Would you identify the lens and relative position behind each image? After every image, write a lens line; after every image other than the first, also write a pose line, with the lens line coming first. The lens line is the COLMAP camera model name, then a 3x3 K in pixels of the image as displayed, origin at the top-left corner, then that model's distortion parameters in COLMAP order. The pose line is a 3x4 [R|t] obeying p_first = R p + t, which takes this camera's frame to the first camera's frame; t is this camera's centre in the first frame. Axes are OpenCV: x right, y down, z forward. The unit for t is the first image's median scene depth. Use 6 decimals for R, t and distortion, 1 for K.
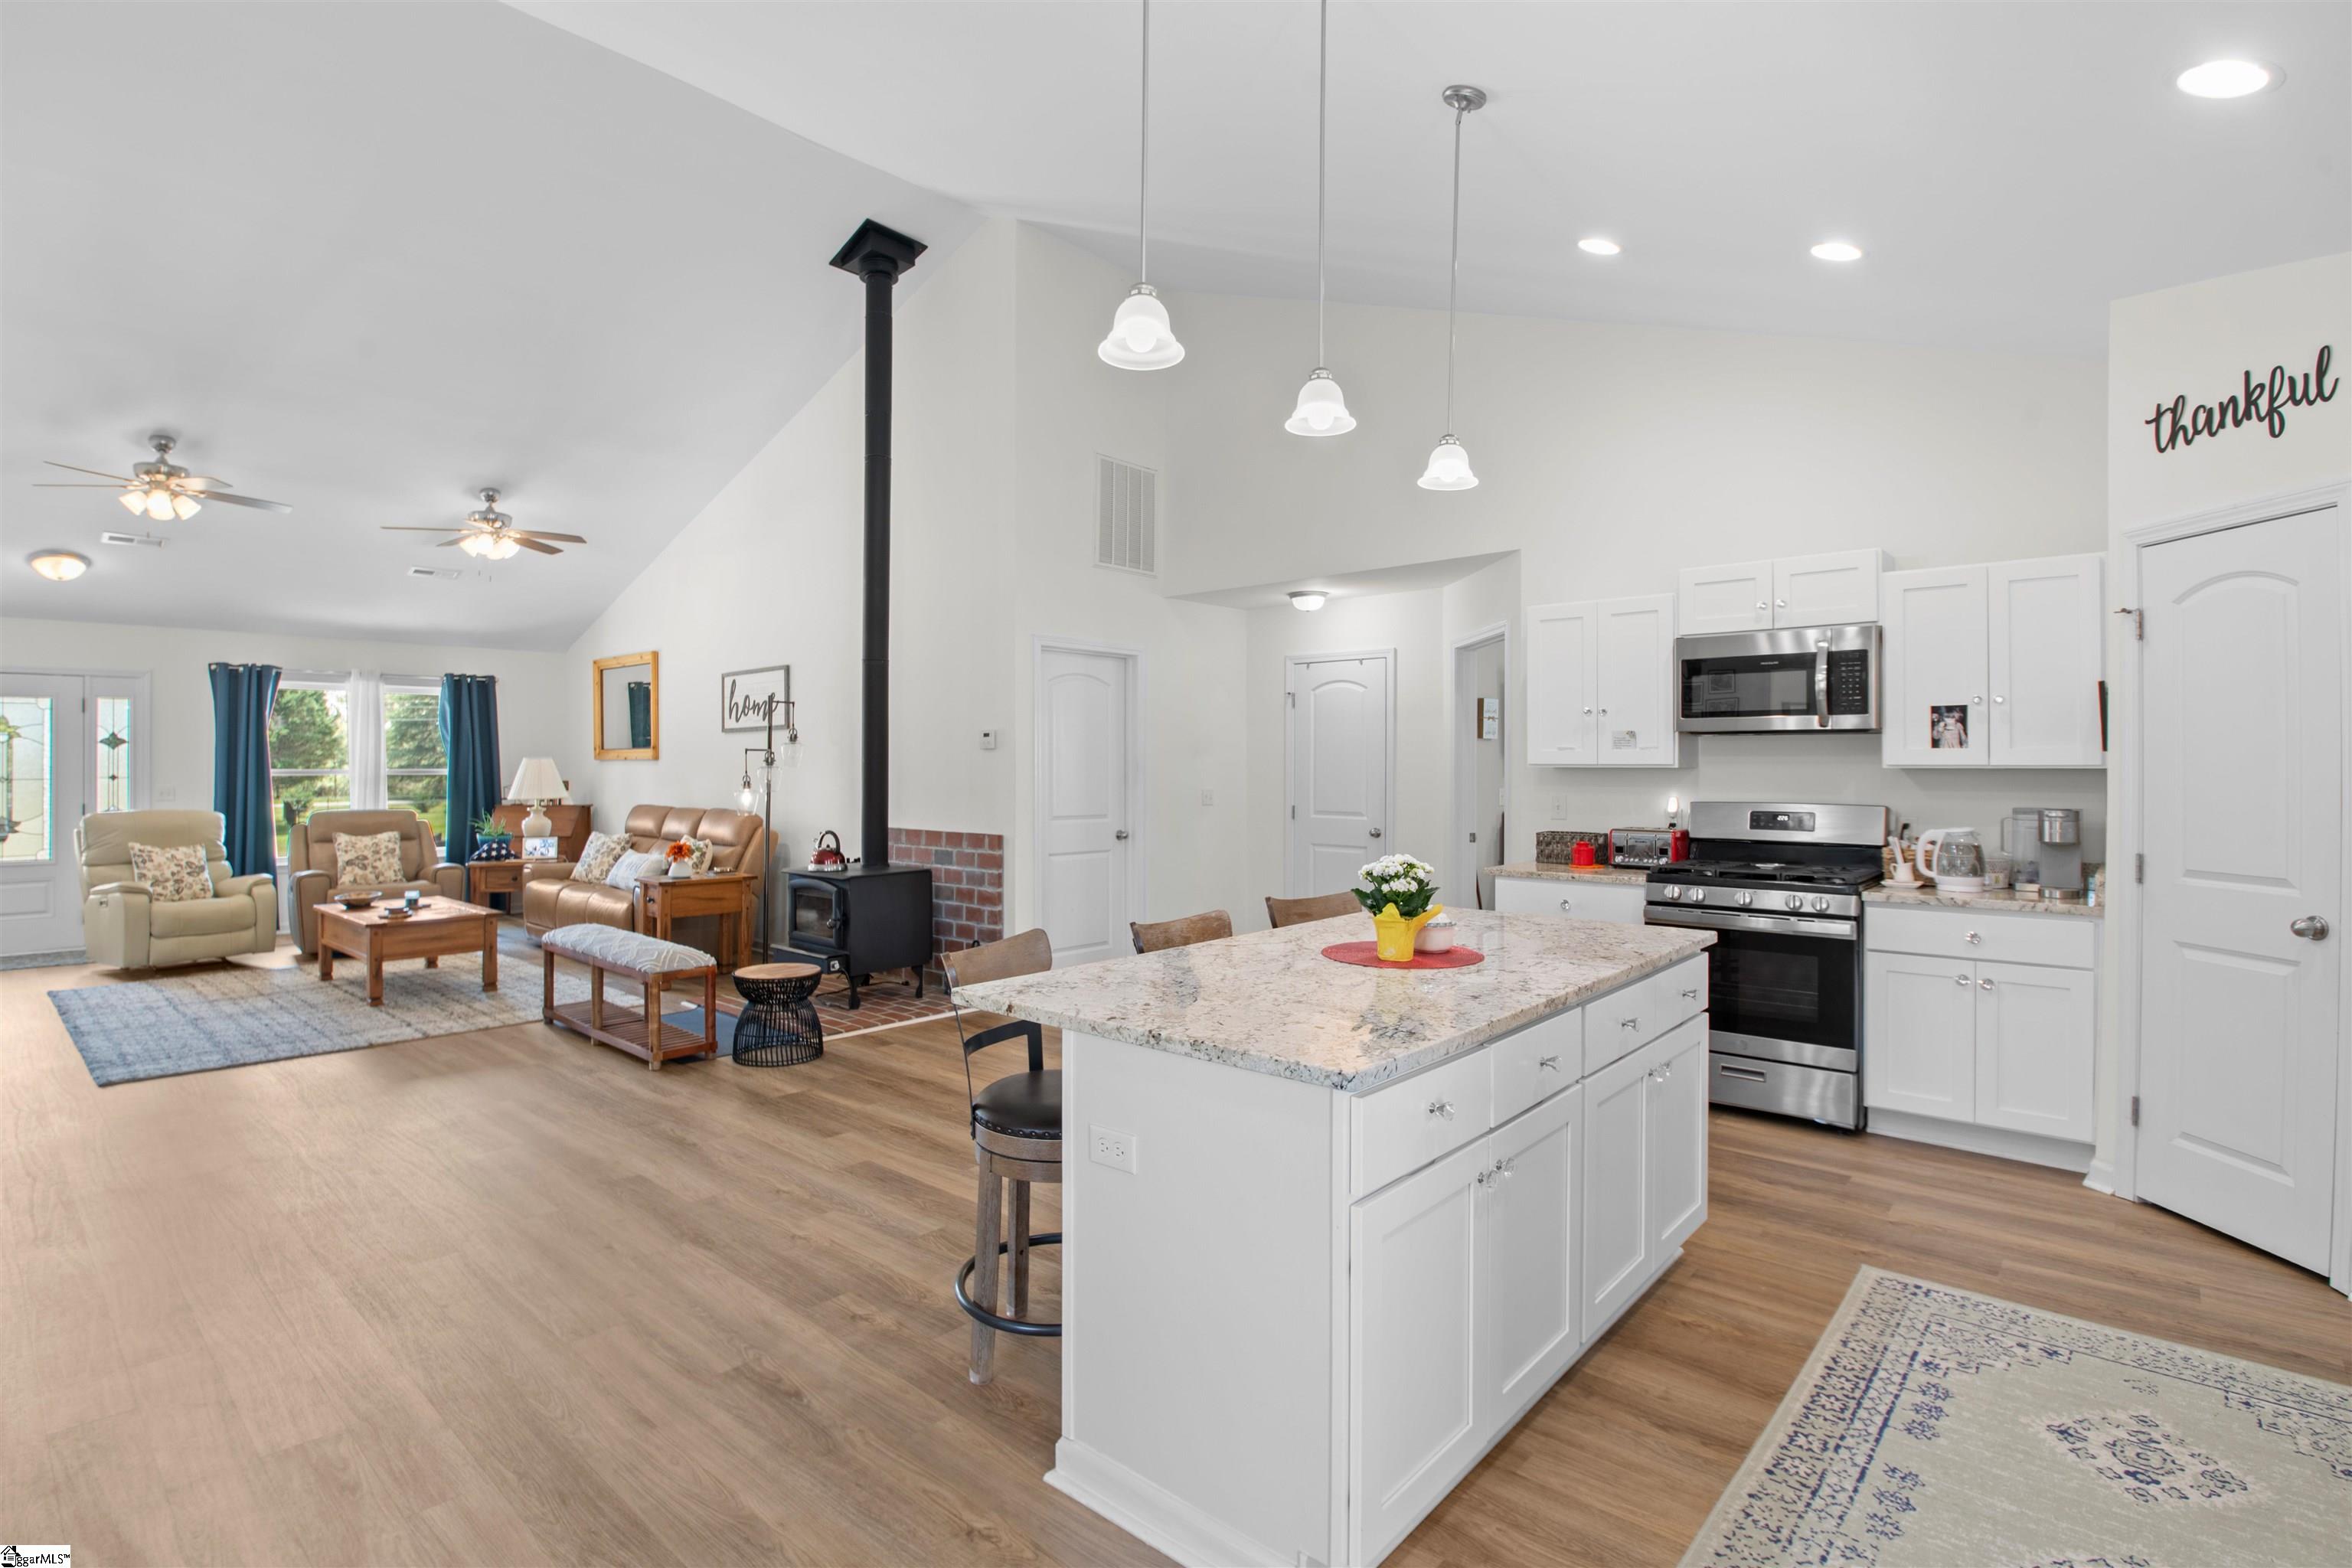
lens RADIAL K [[1144.1, 0, 1161.8], [0, 1144.1, 756.6], [0, 0, 1]] dist [-0.018603, -0.007976]
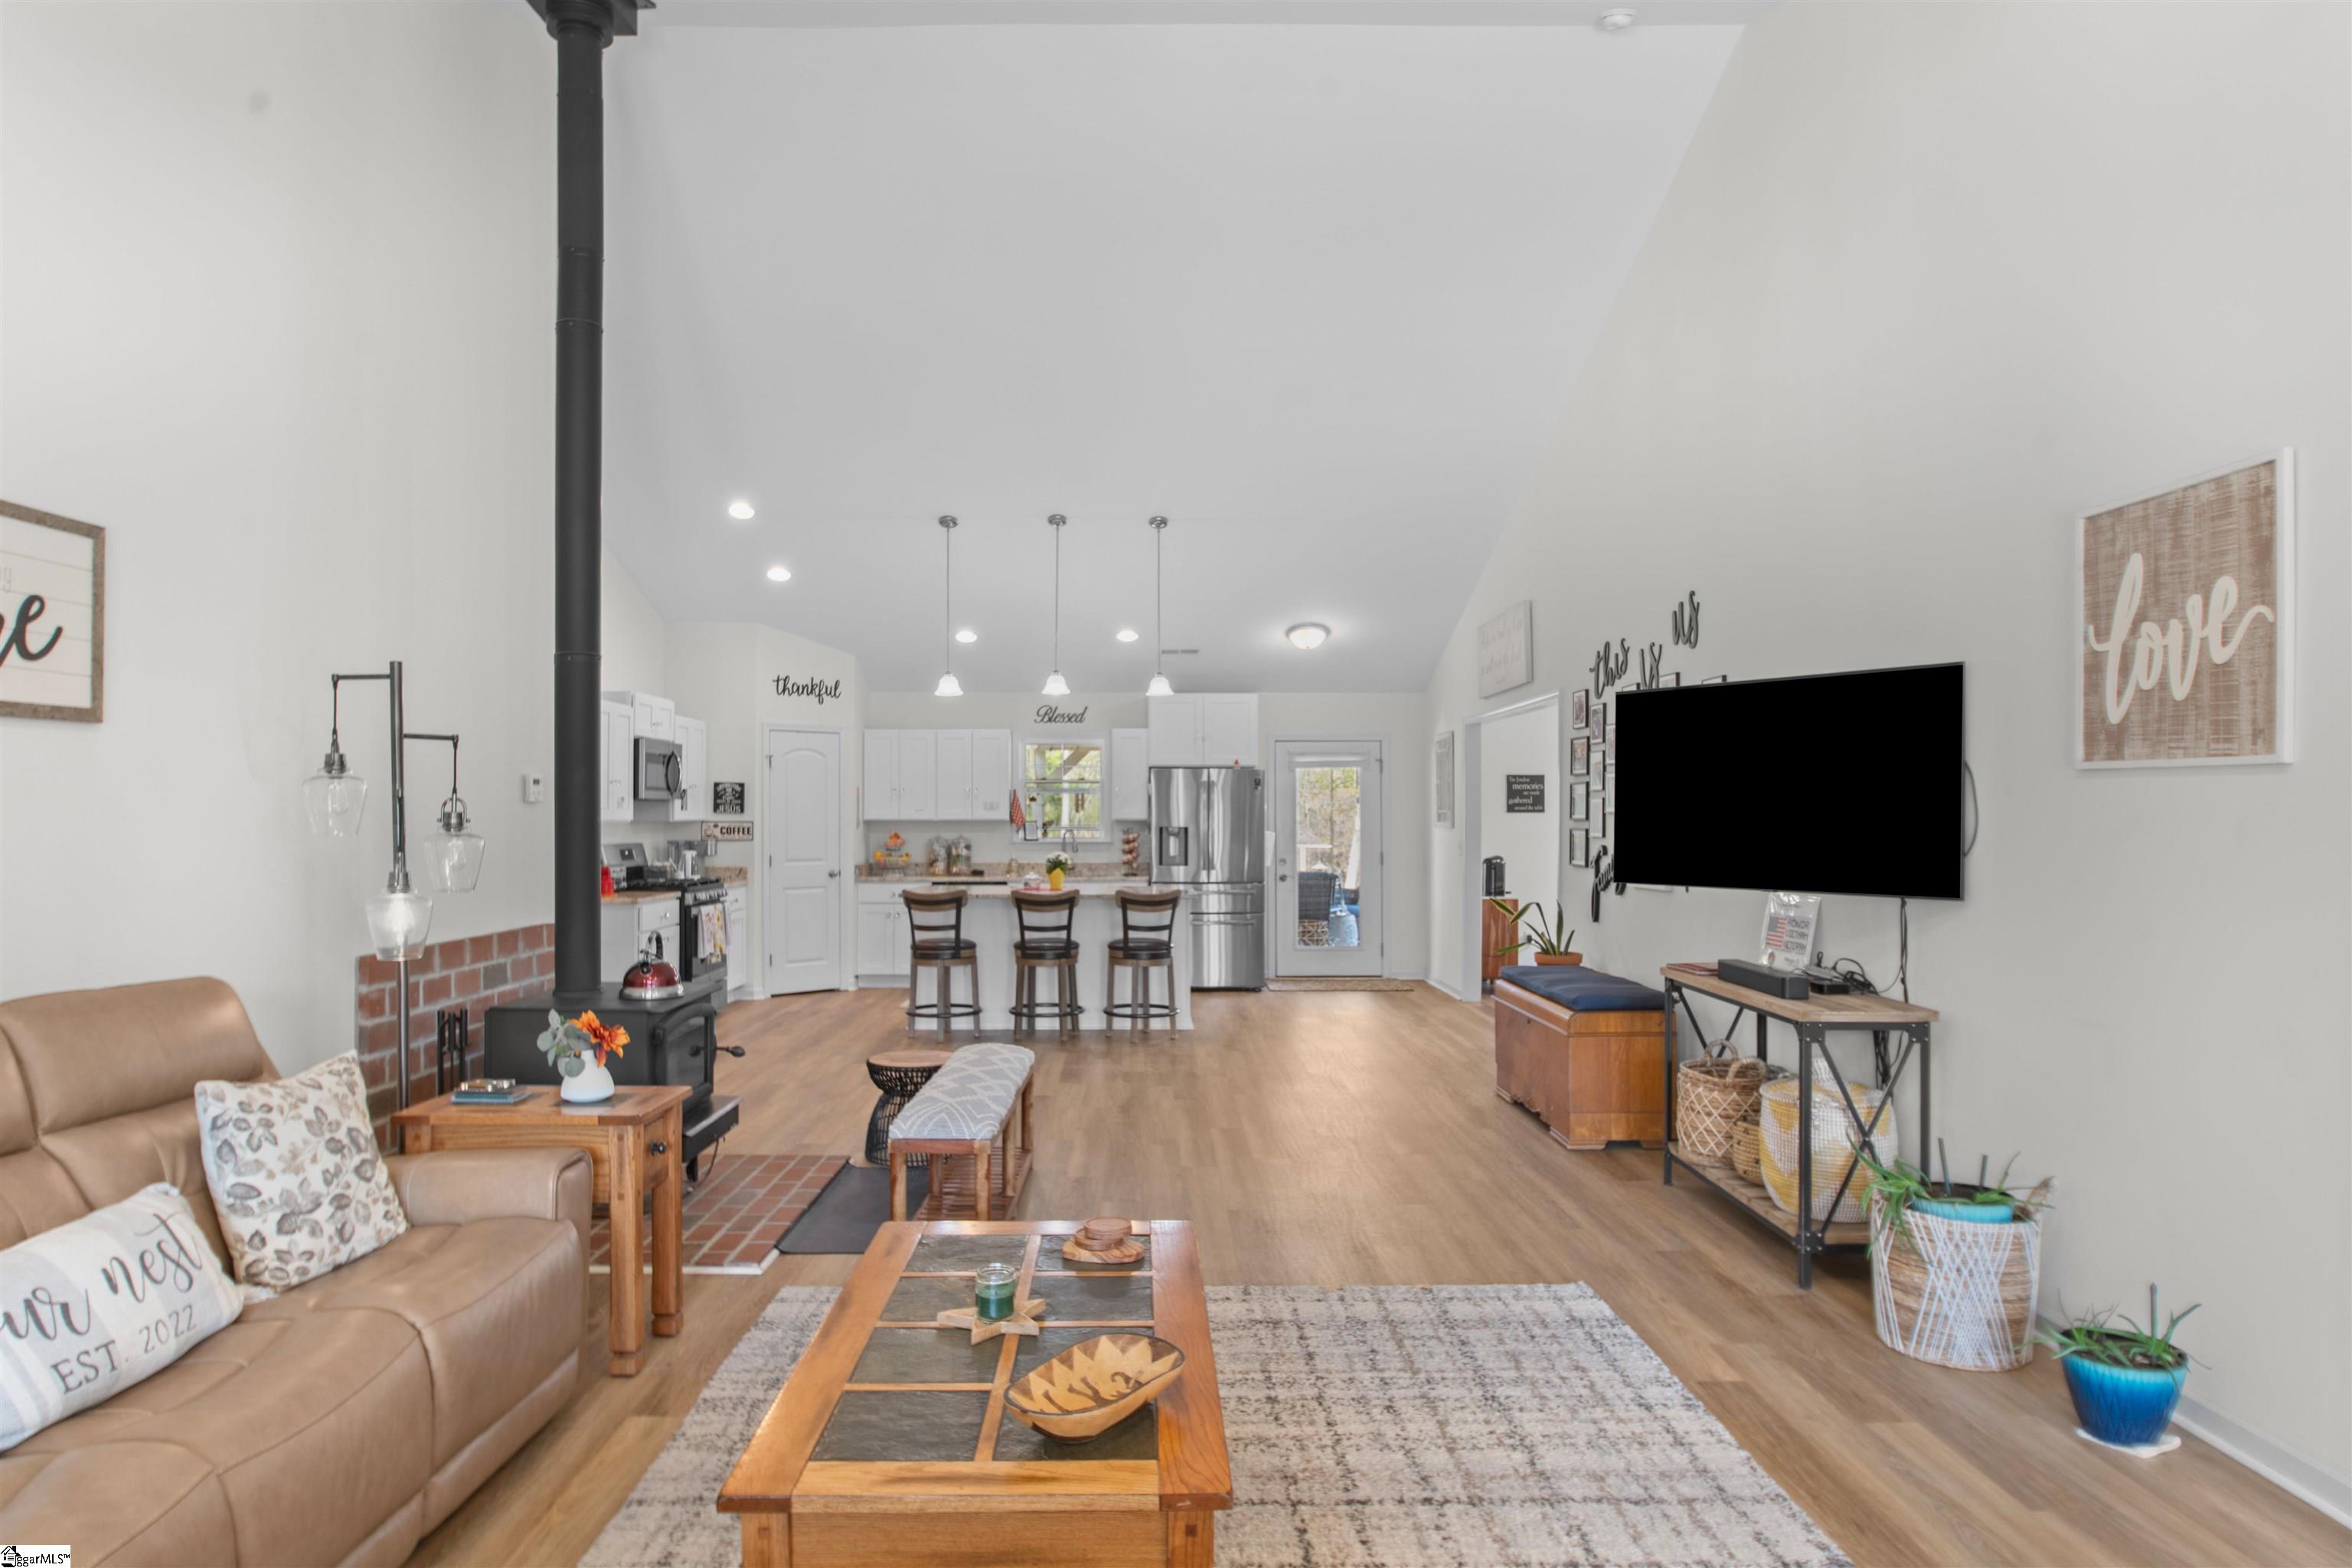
lens RADIAL K [[1353.7, 0, 1155.6], [0, 1353.7, 805.3], [0, 0, 1]] dist [-0.023556, -0.004162]
pose [[-0.676927, 0.004864, 0.736034, -0.981998], [-0.004401, 0.999934, -0.010656, 0.002321], [-0.736037, -0.010452, -0.676861, 1.248461]]
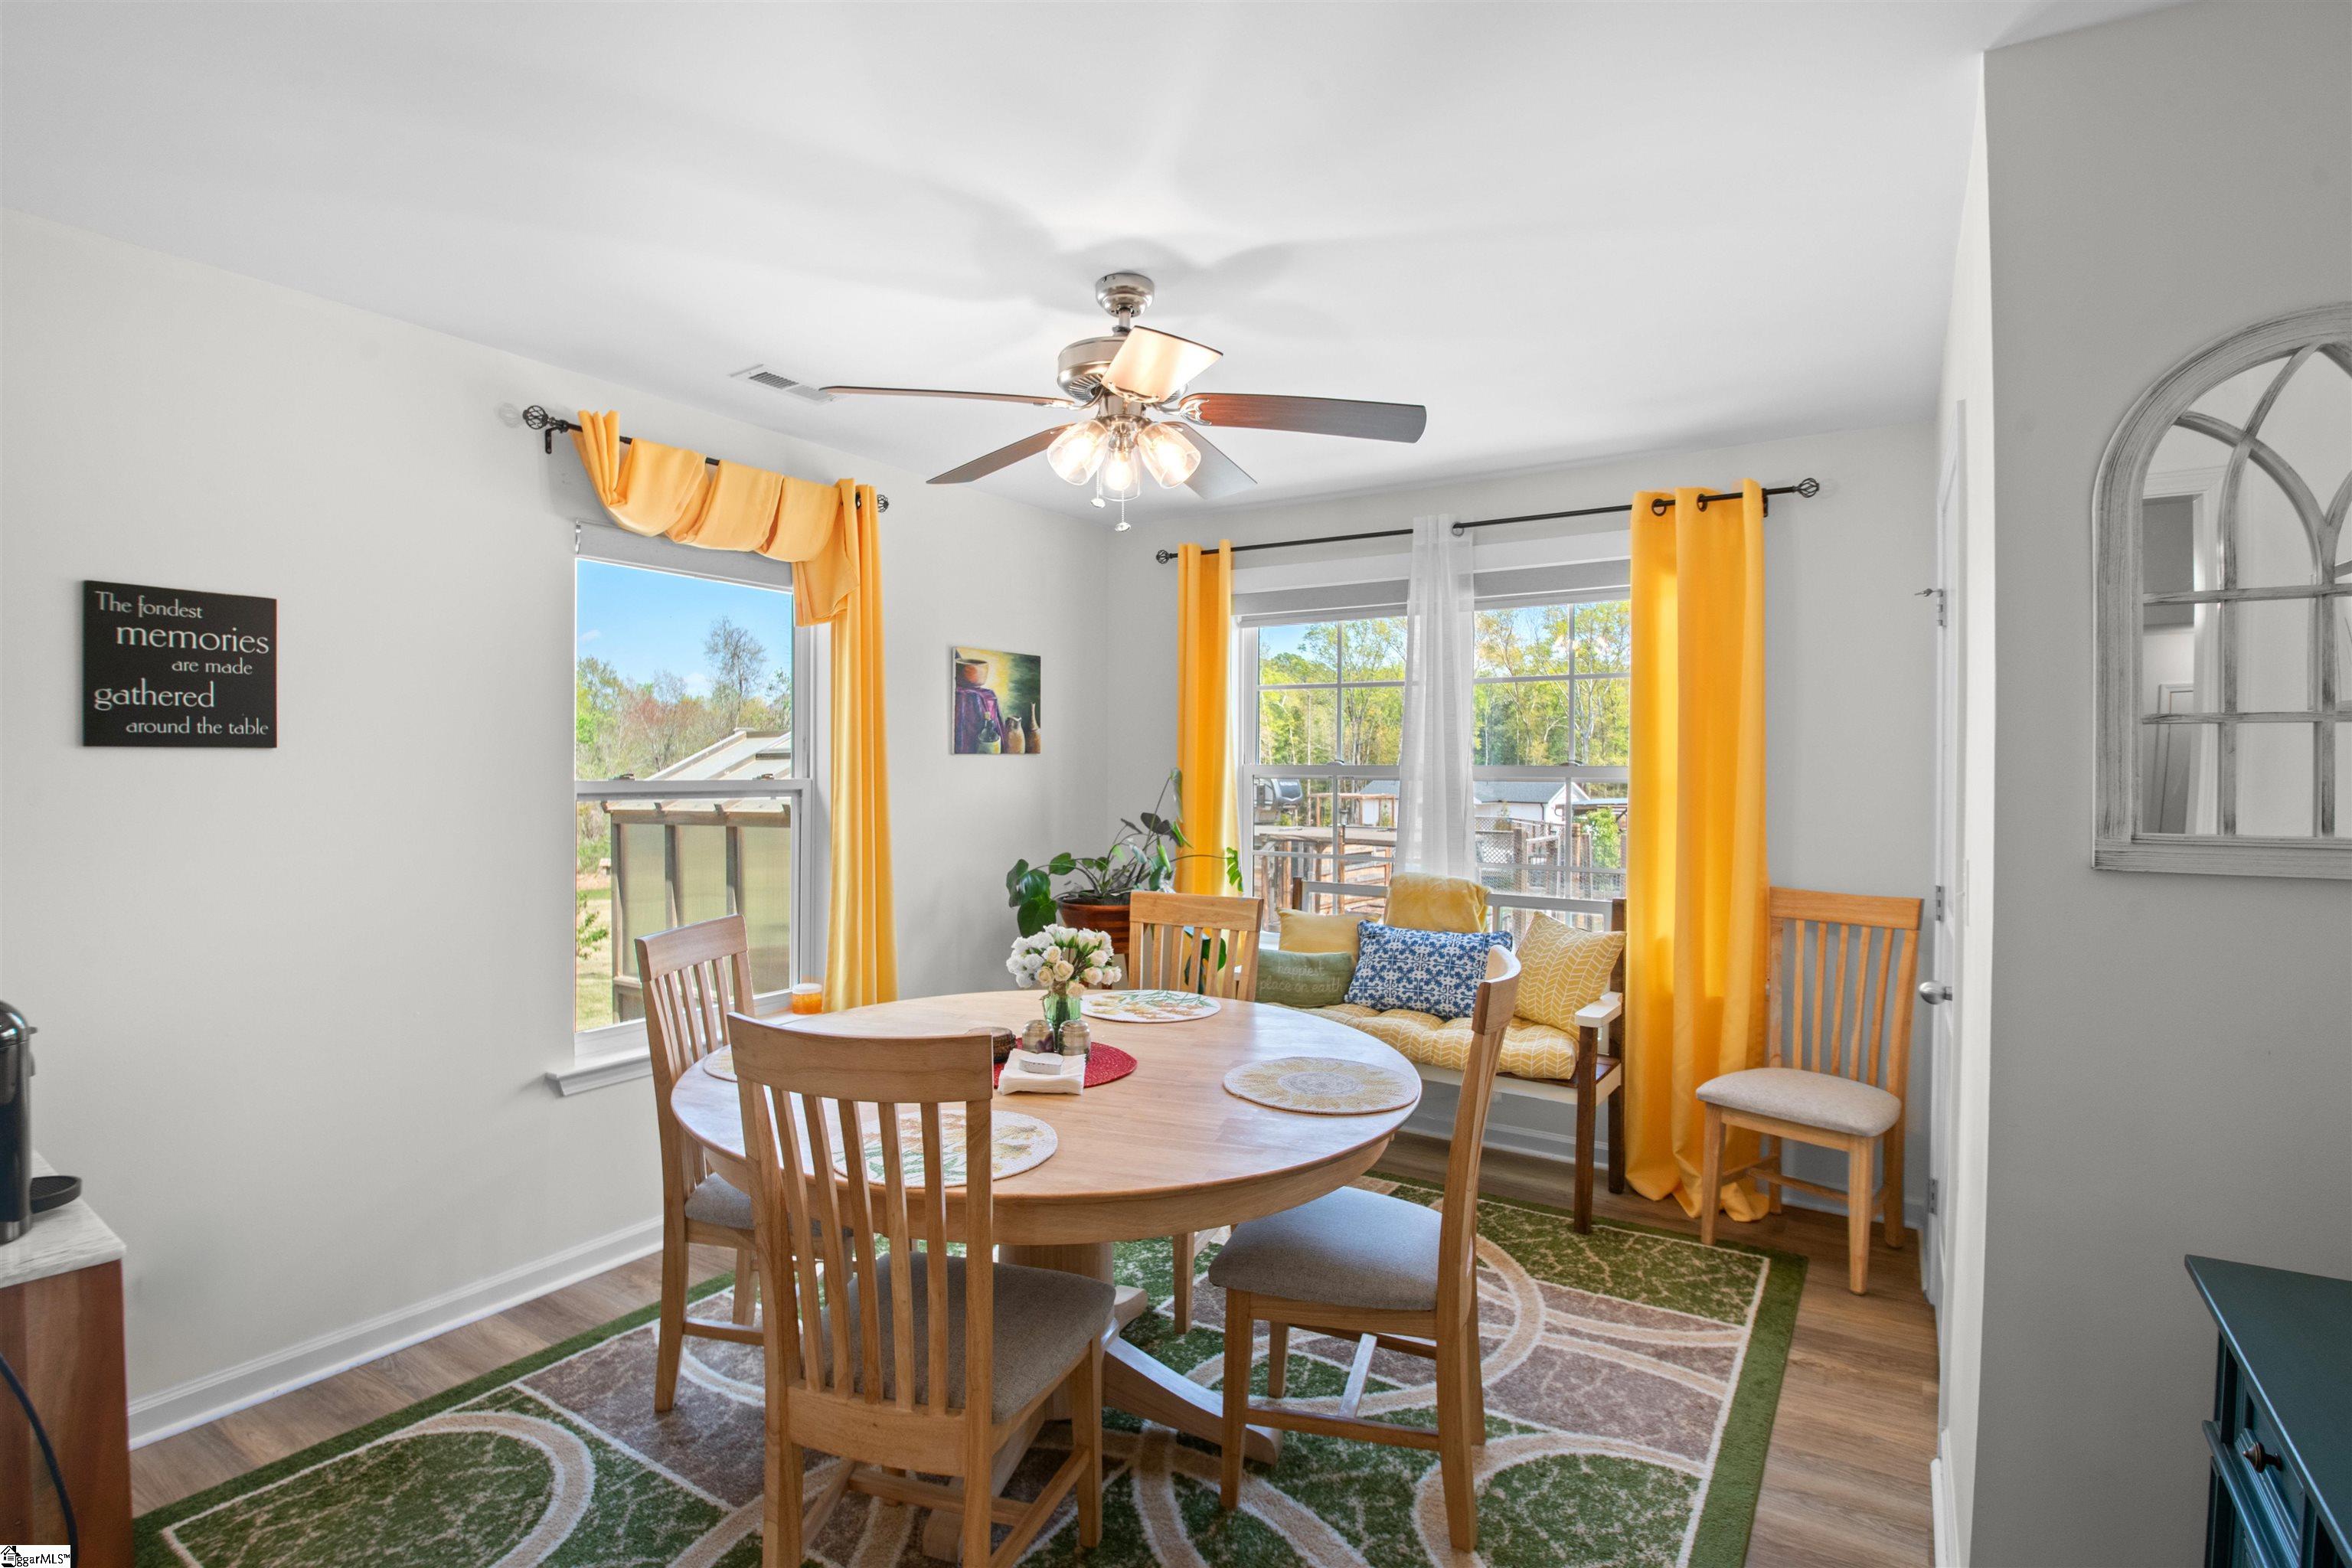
lens RADIAL K [[1144.1, 0, 1183.4], [0, 1144.1, 759.1], [0, 0, 1]] dist [-0.018603, -0.007976]
pose [[-0.983779, -0.003619, -0.179348, -0.267304], [-0.002048, 0.999958, -0.008943, -0.002736], [0.179373, -0.008431, -0.983745, 0.117957]]
